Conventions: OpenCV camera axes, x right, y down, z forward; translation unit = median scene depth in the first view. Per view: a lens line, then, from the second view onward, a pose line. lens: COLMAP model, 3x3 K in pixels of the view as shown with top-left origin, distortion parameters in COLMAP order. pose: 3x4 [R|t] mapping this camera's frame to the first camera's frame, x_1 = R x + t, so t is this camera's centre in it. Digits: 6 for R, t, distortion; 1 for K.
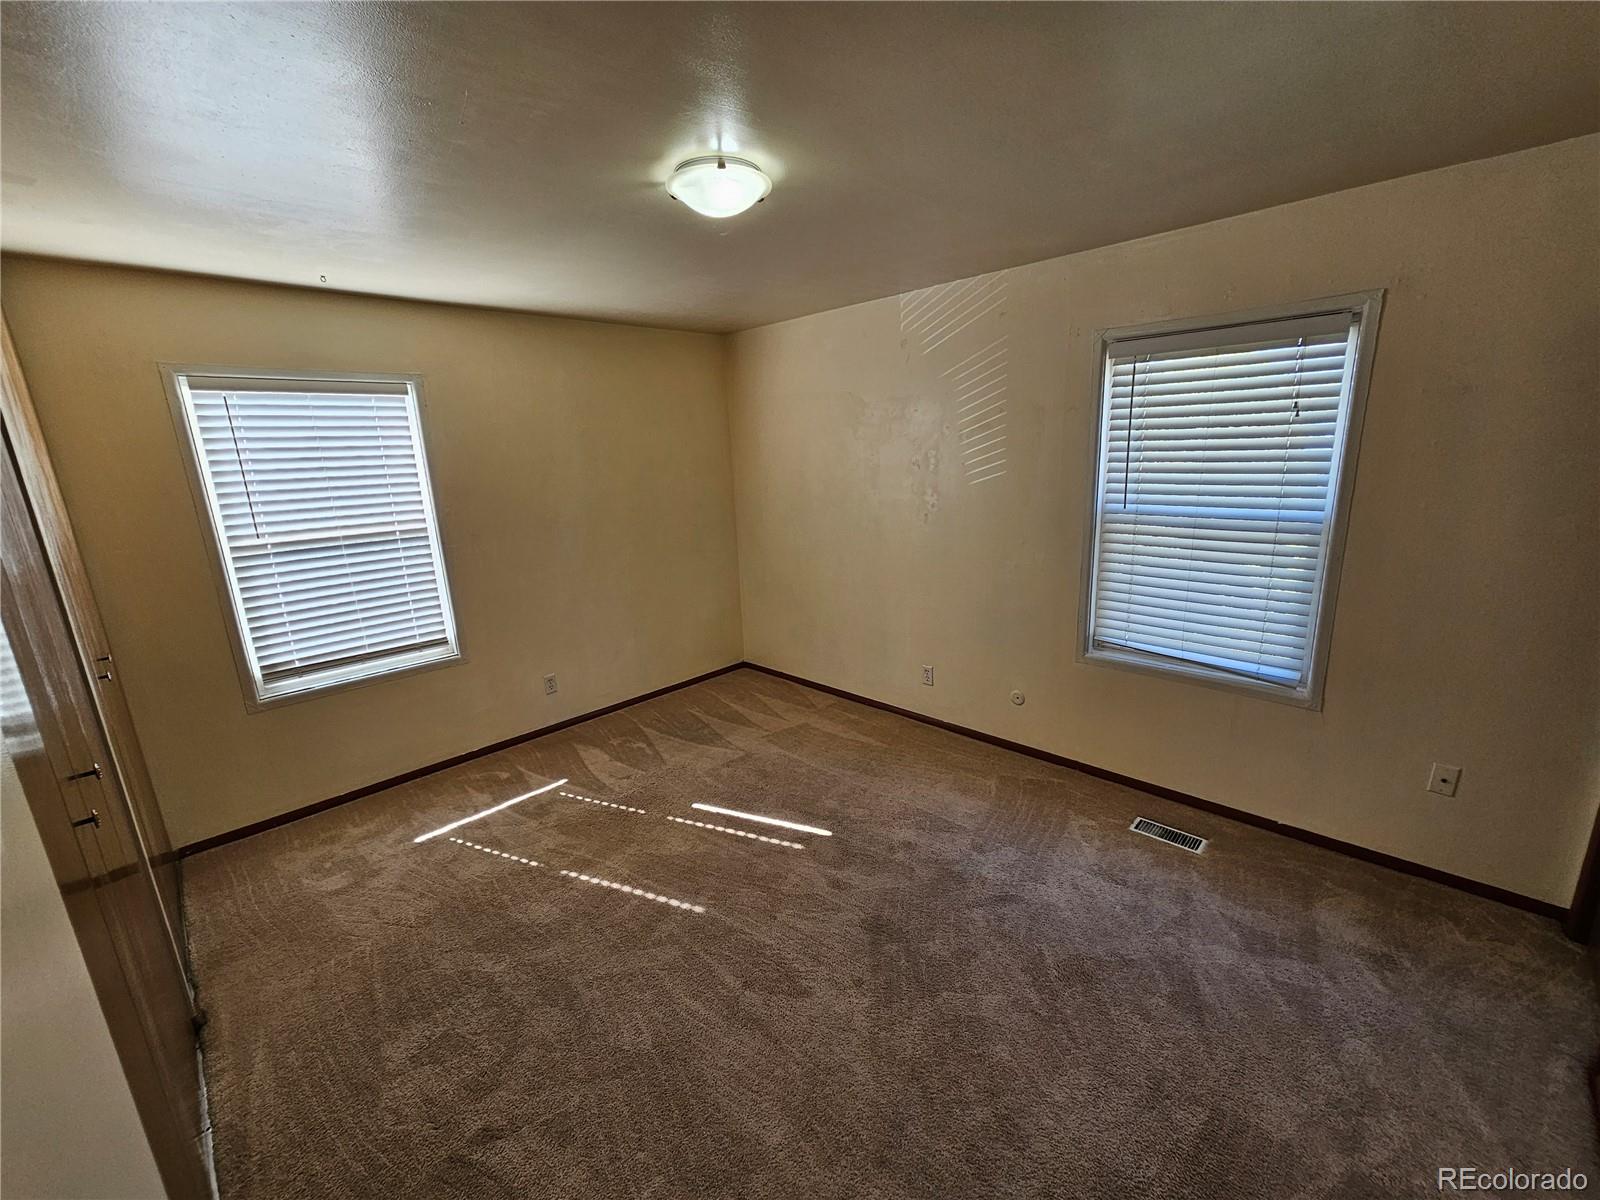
lens RADIAL K [[658.0, 0, 806.5], [0, 658.0, 603.1], [0, 0, 1]] dist [-0.004276, 0.002464]
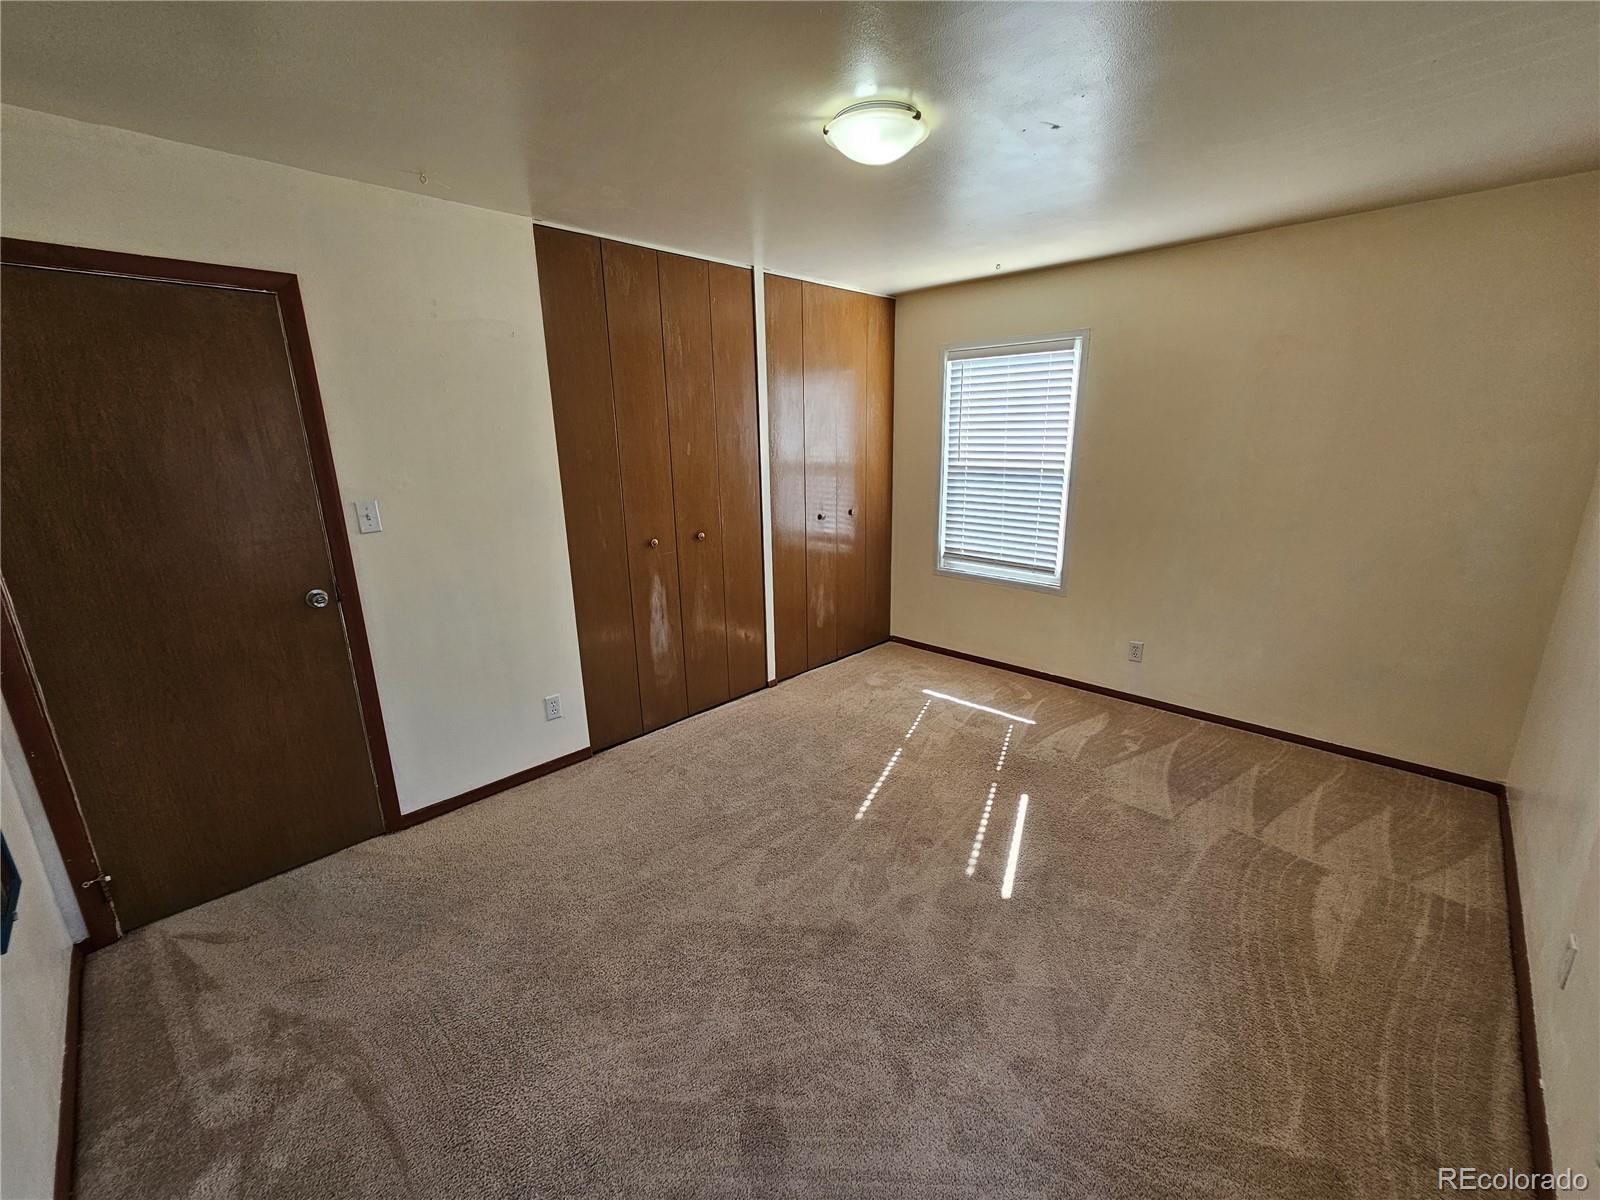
lens RADIAL K [[658.0, 0, 805.6], [0, 658.0, 602.8], [0, 0, 1]] dist [-0.004276, 0.002464]
pose [[0.013180, 0.292637, -0.956133, 0.613196], [-0.218881, 0.933869, 0.282806, -0.132984], [0.975663, 0.205551, 0.076361, 0.571464]]
